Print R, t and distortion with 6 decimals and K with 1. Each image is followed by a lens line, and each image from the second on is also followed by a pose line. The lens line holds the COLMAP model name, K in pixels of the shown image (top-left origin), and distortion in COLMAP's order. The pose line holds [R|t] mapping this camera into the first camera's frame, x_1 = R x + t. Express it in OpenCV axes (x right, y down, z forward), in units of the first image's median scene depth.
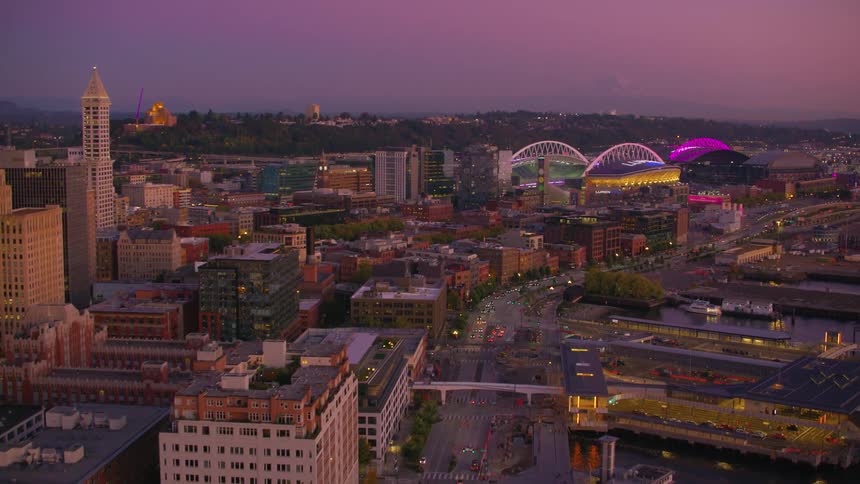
lens RADIAL K [[1094.6, 0, 399.5], [0, 1094.6, 243.2], [0, 0, 1]] dist [-0.235391, 0.259263]
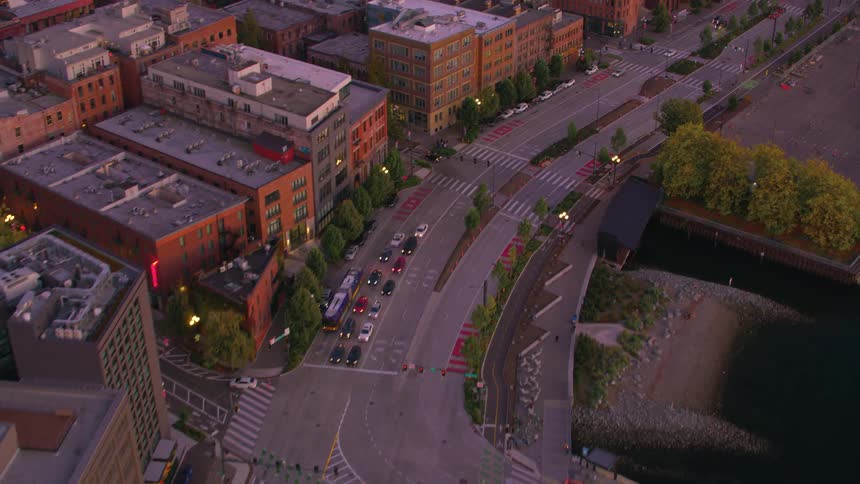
lens RADIAL K [[1094.6, 0, 399.5], [0, 1094.6, 243.2], [0, 0, 1]] dist [-0.235391, 0.259263]
pose [[0.999945, -0.008708, -0.005899, 0.046922], [0.010307, 0.922908, 0.384883, -0.039261], [0.002093, -0.384923, 0.922946, 0.353259]]
